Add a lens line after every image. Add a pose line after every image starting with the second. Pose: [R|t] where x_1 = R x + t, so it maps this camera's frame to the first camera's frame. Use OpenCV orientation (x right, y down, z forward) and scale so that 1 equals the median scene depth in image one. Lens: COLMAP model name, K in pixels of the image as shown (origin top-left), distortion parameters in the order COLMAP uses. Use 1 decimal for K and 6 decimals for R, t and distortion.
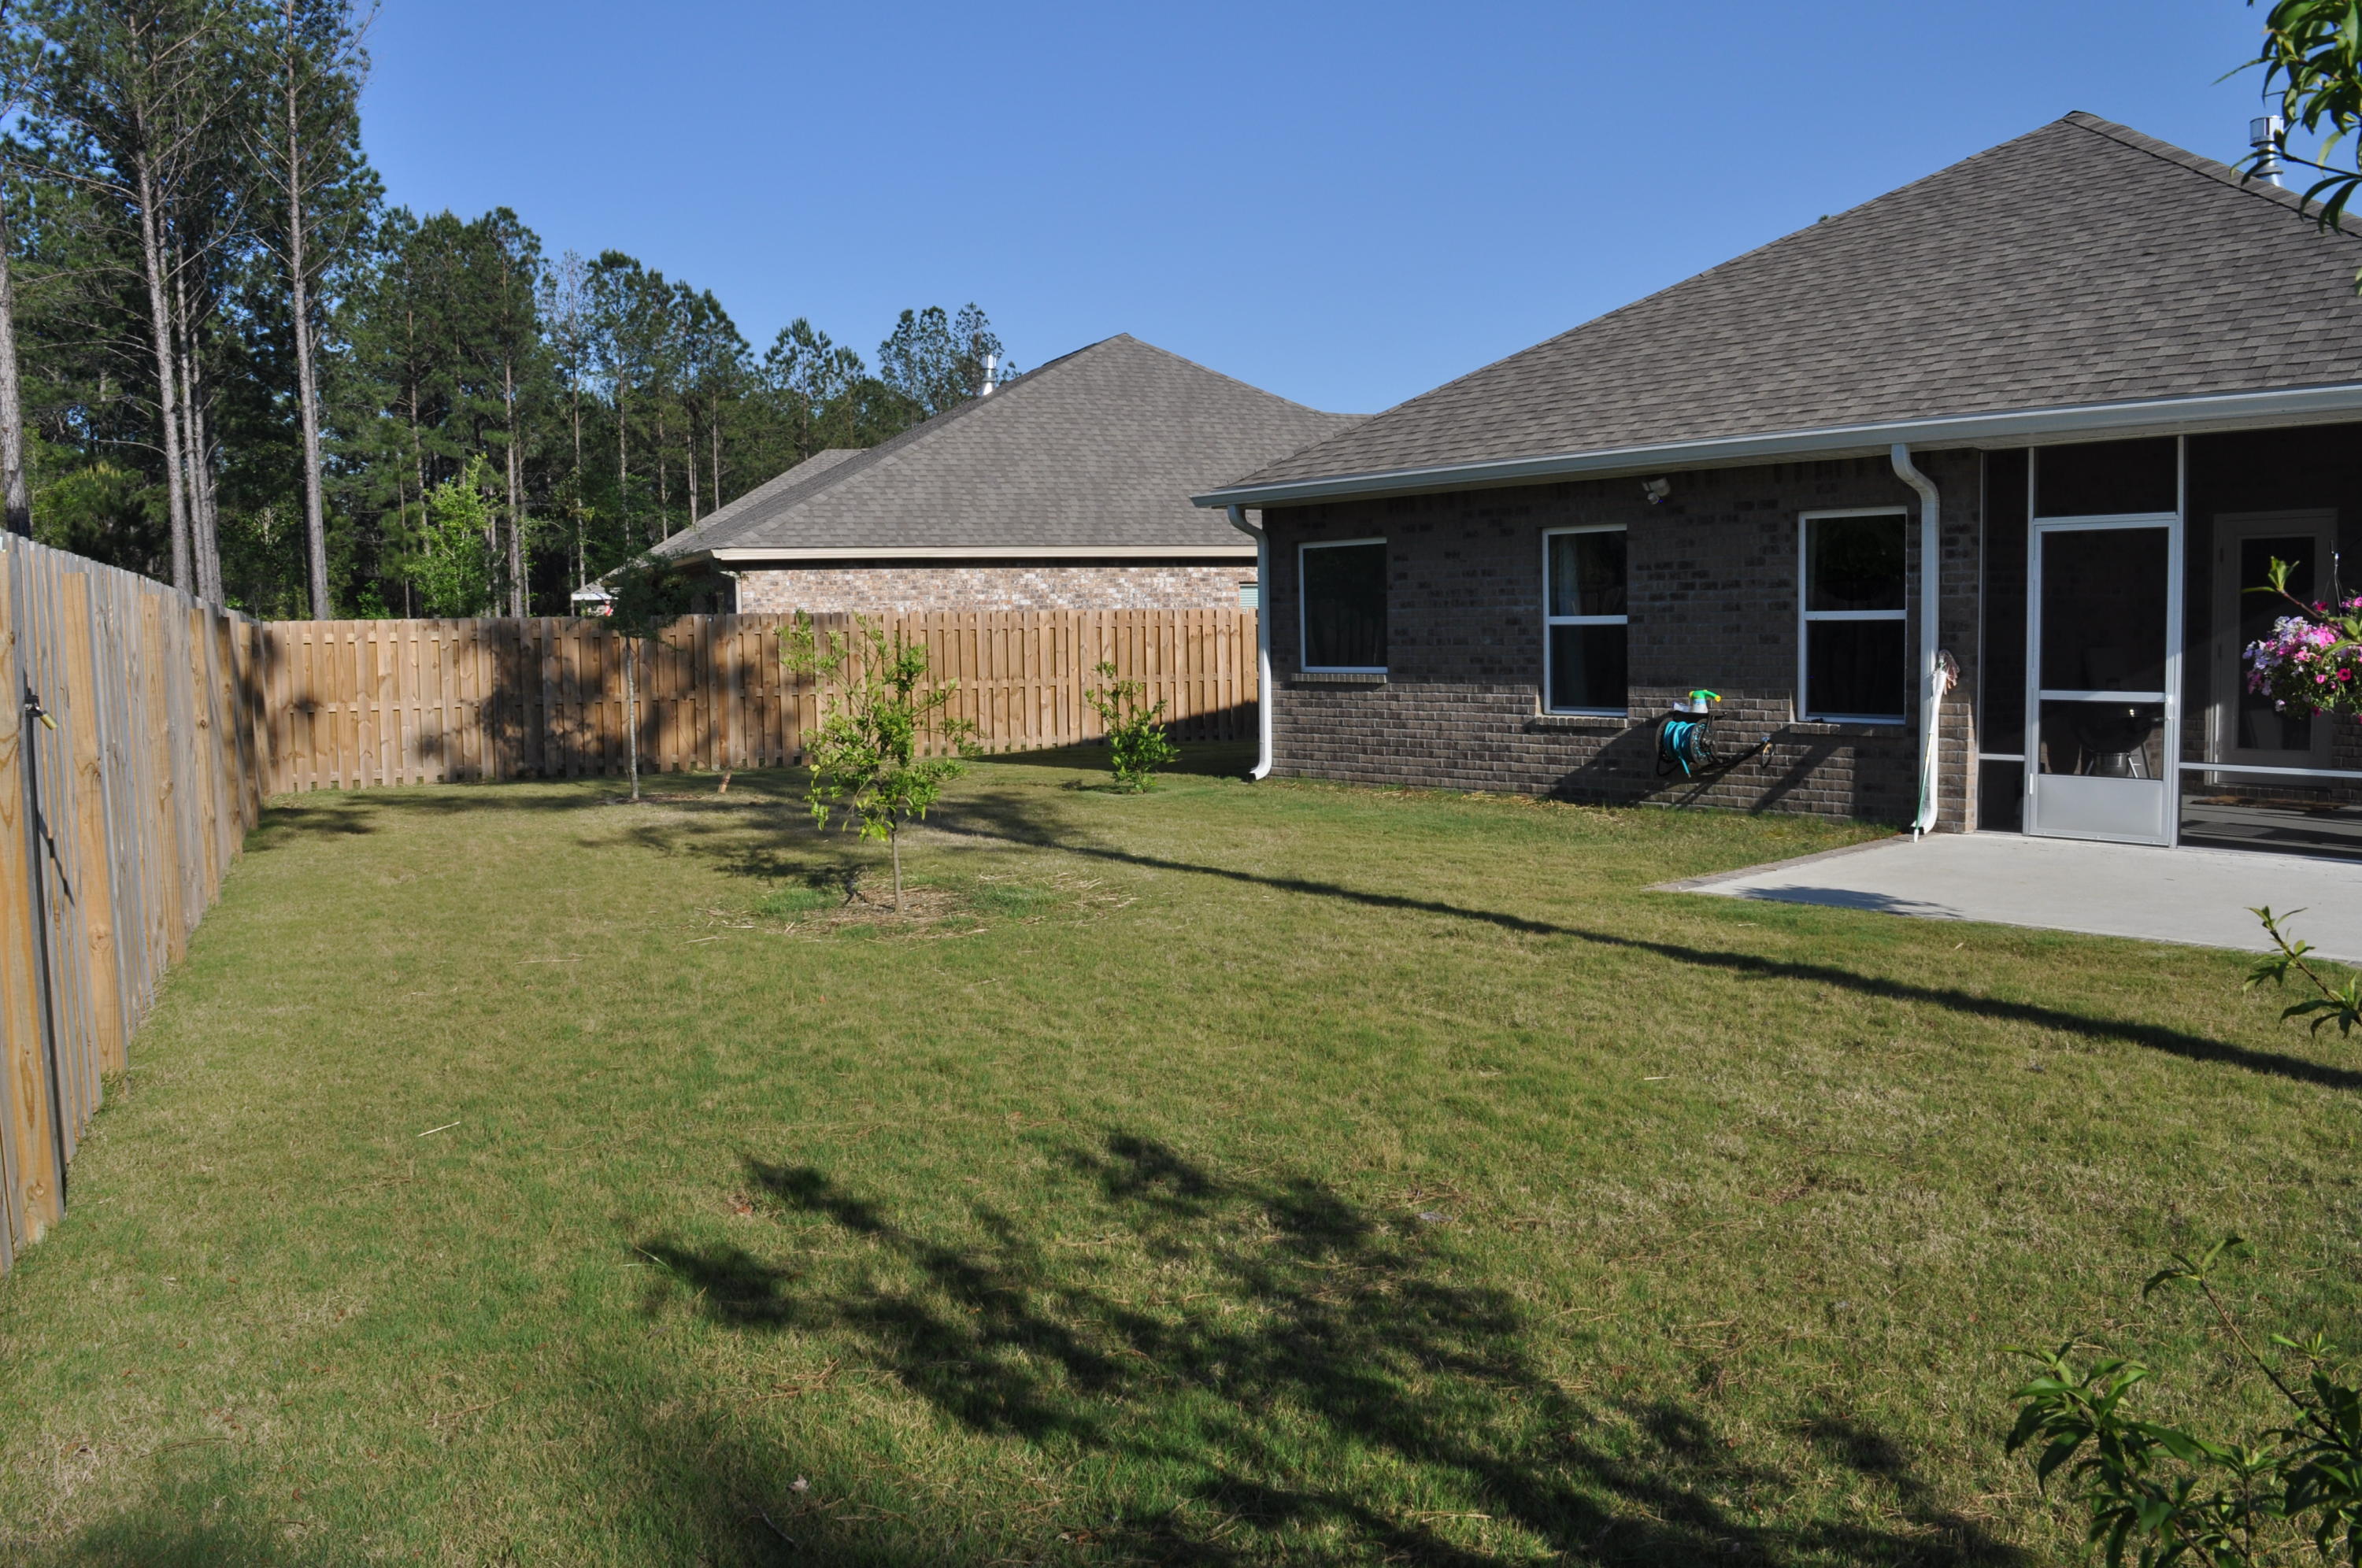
lens RADIAL K [[1849.8, 0, 1188.8], [0, 1849.8, 779.5], [0, 0, 1]] dist [-0.094885, 0.025480]
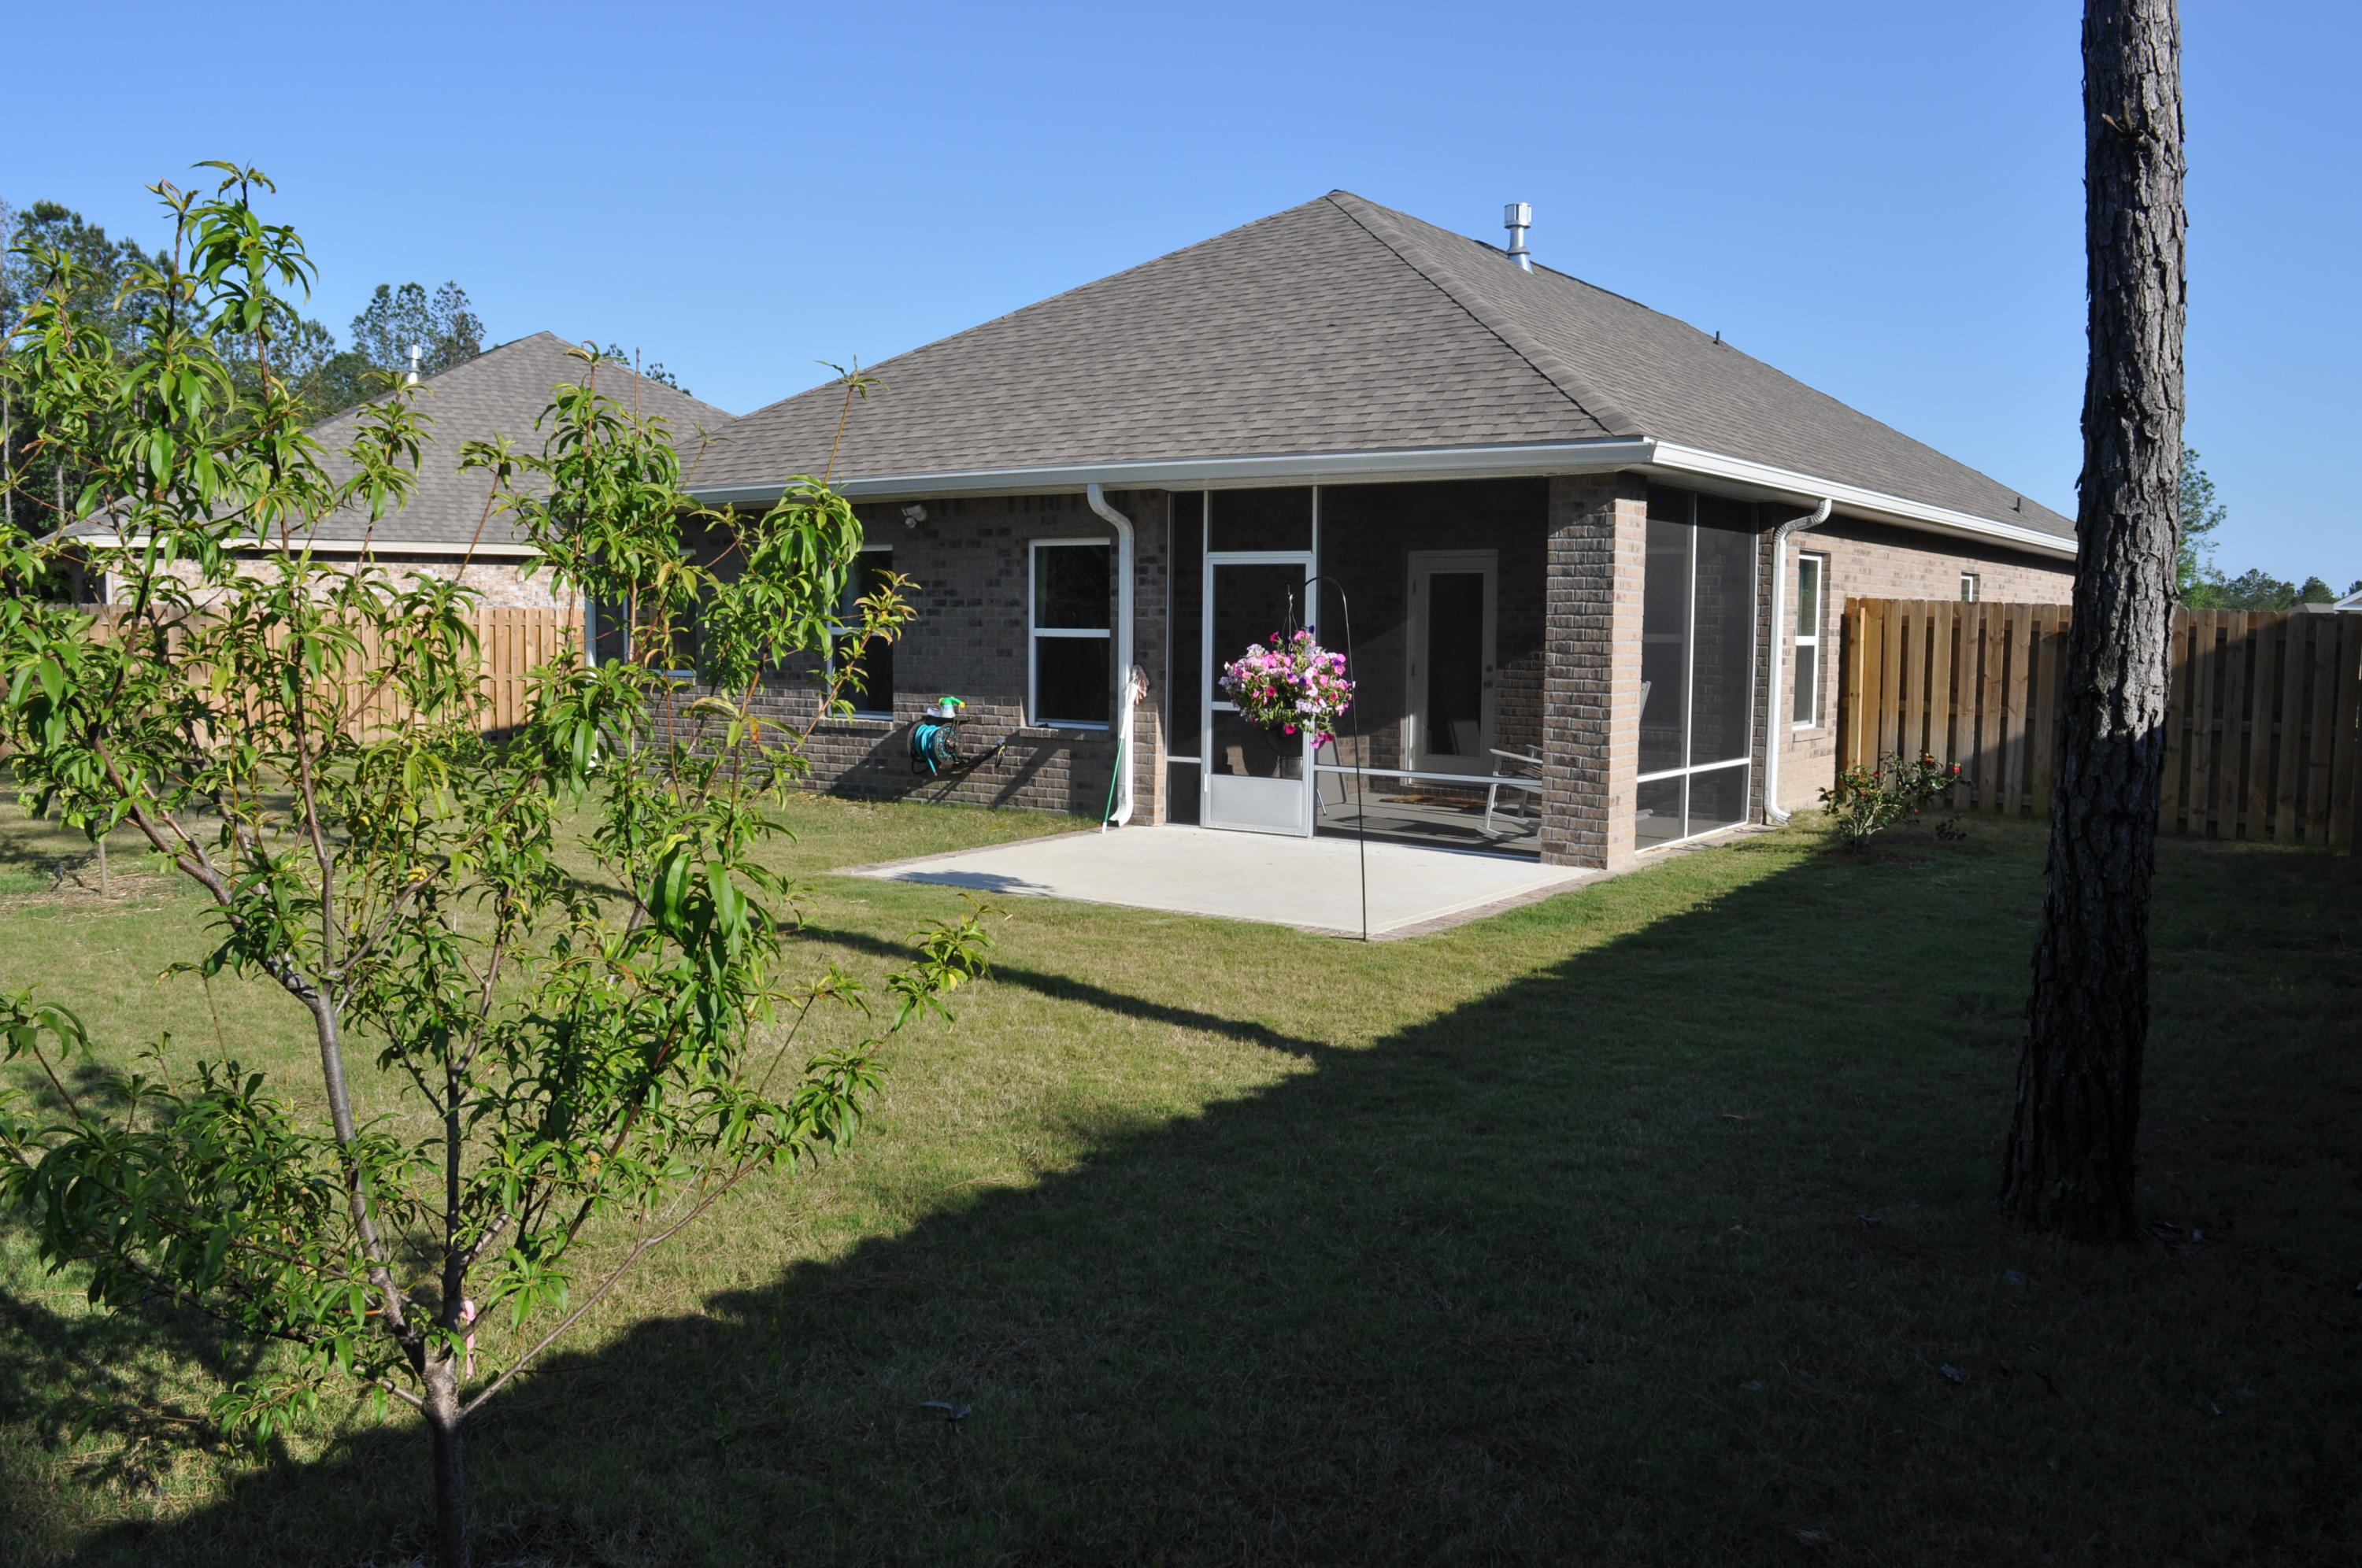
lens RADIAL K [[1849.8, 0, 1188.8], [0, 1849.8, 779.5], [0, 0, 1]] dist [-0.094885, 0.025480]
pose [[0.968209, 0.006616, 0.250055, 0.140594], [-0.006570, 0.999978, -0.001022, 0.001371], [-0.250056, -0.000653, 0.968231, -0.116910]]
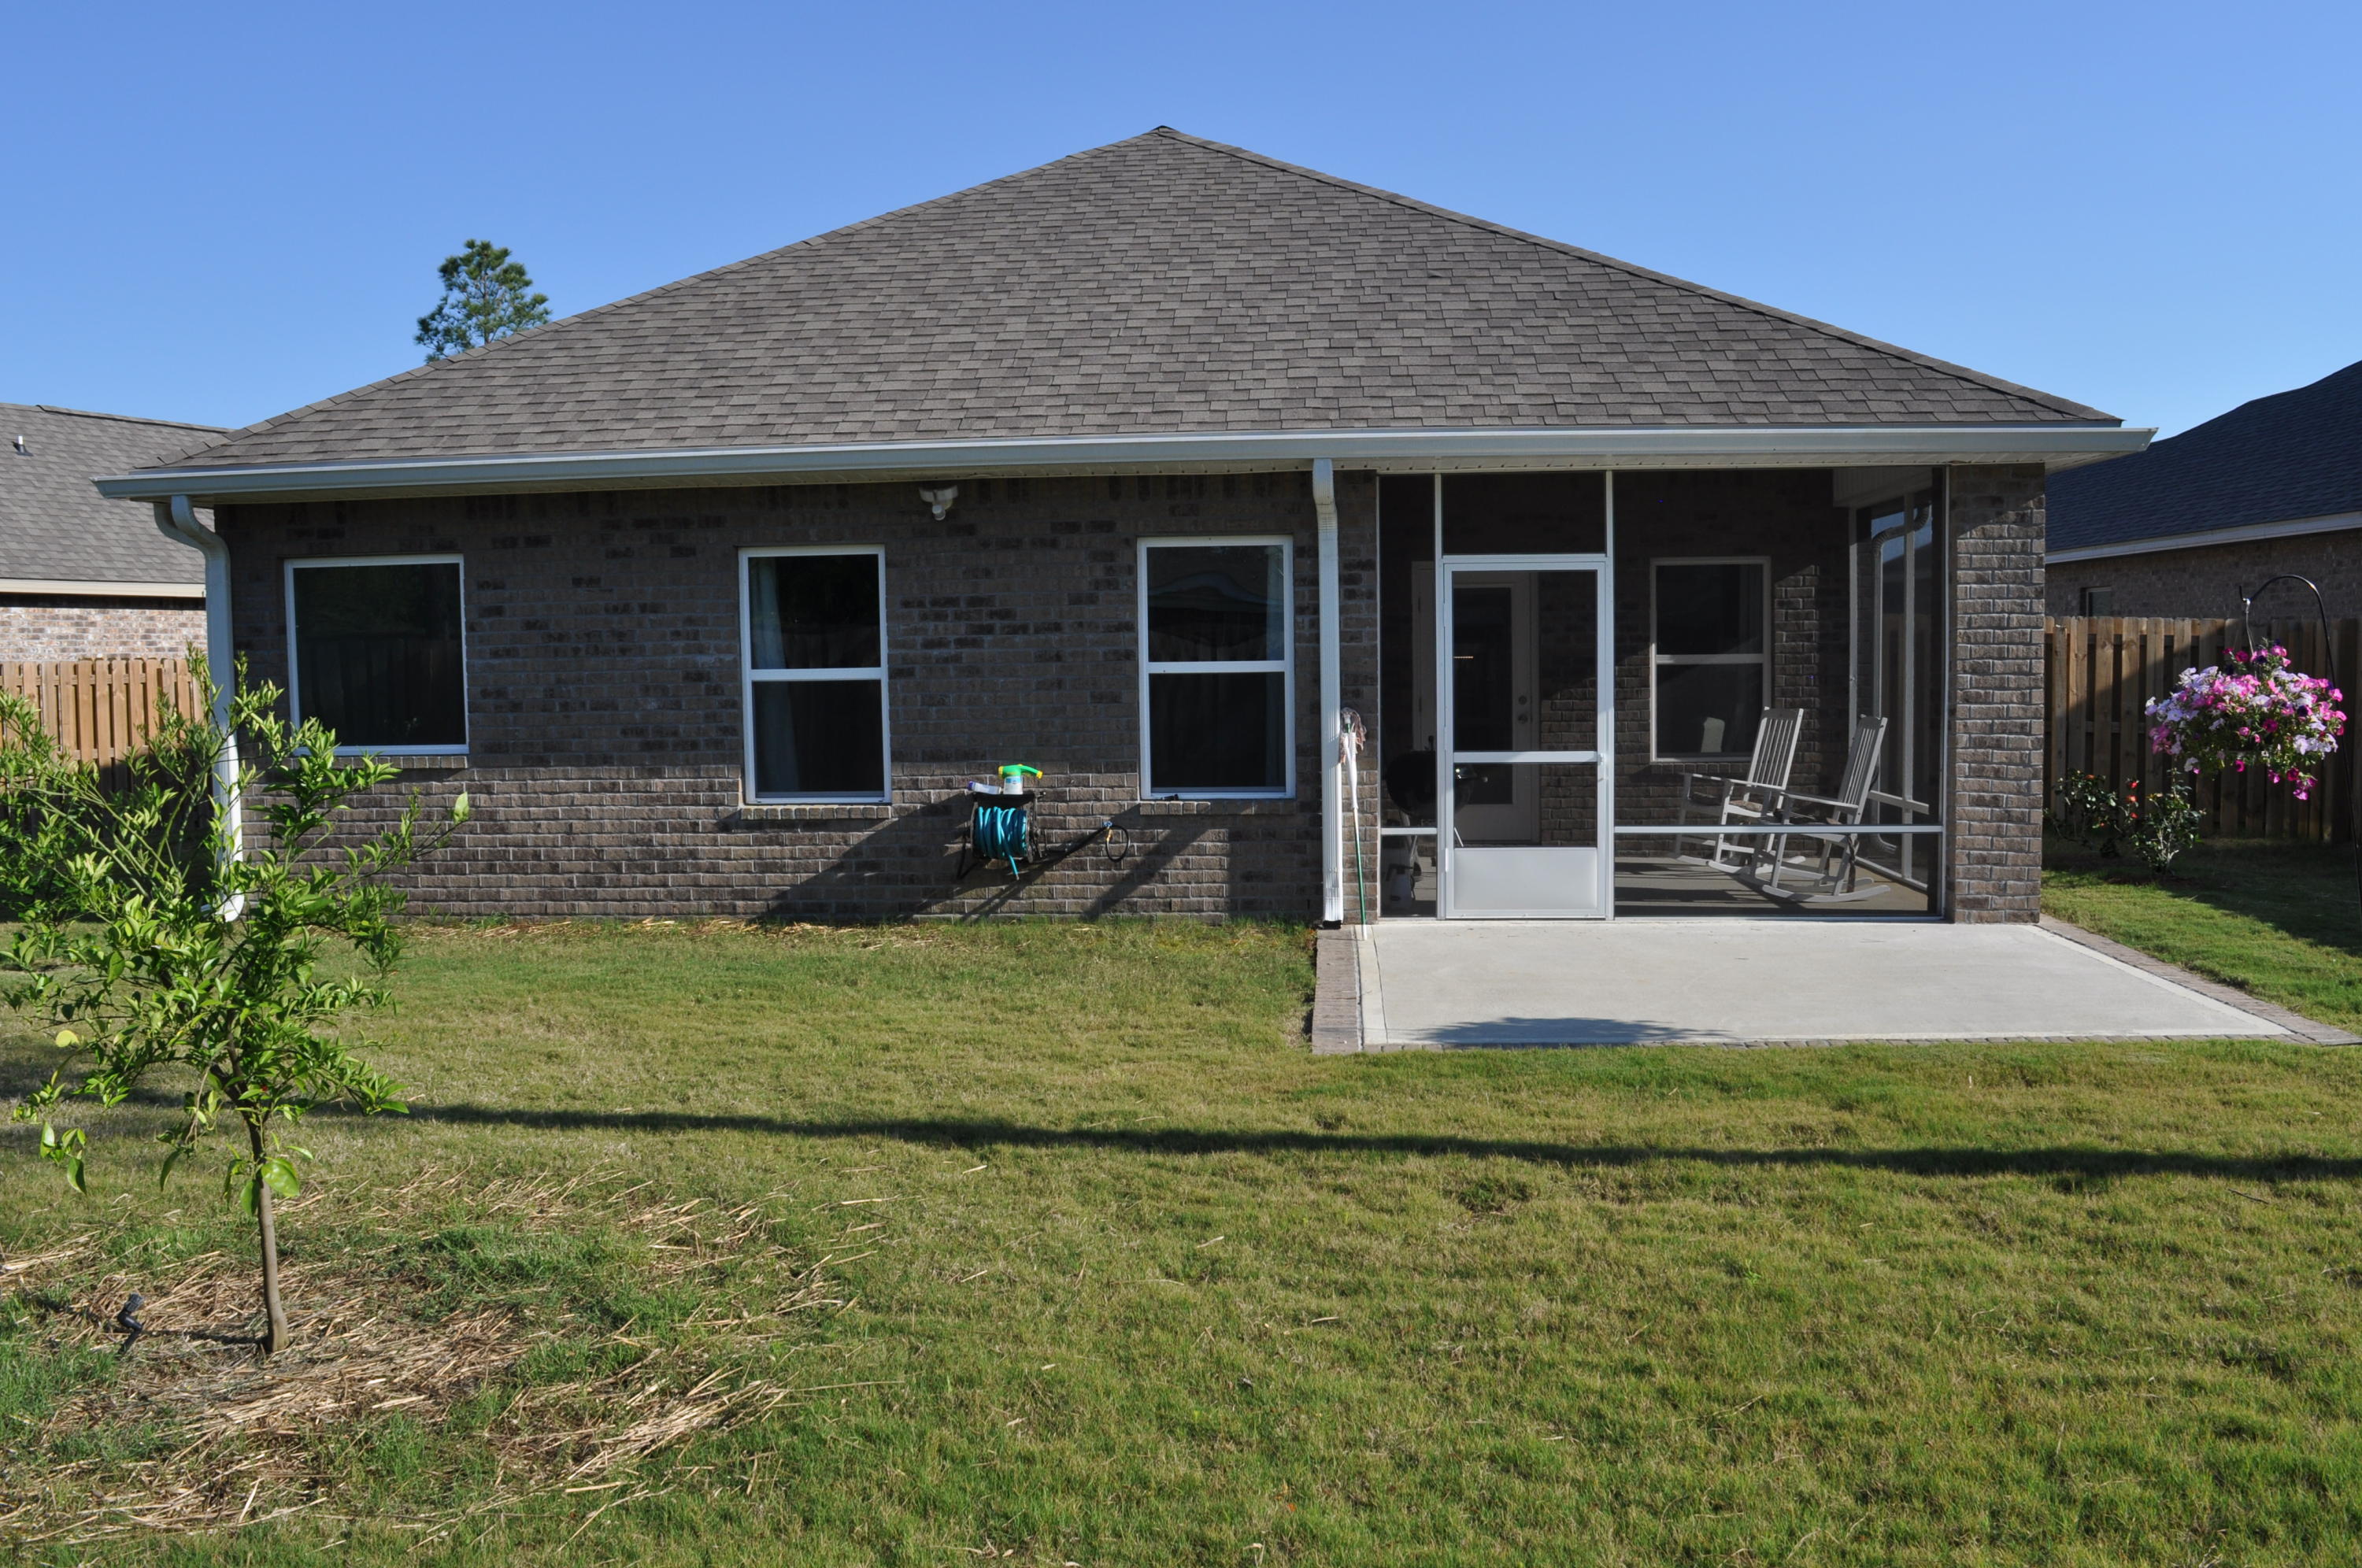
lens RADIAL K [[1849.8, 0, 1188.8], [0, 1849.8, 779.5], [0, 0, 1]] dist [-0.094885, 0.025480]
pose [[0.700501, -0.037085, 0.712687, -0.221263], [0.060103, 0.998167, -0.007136, -0.032576], [-0.711116, 0.047833, 0.701446, 0.406309]]
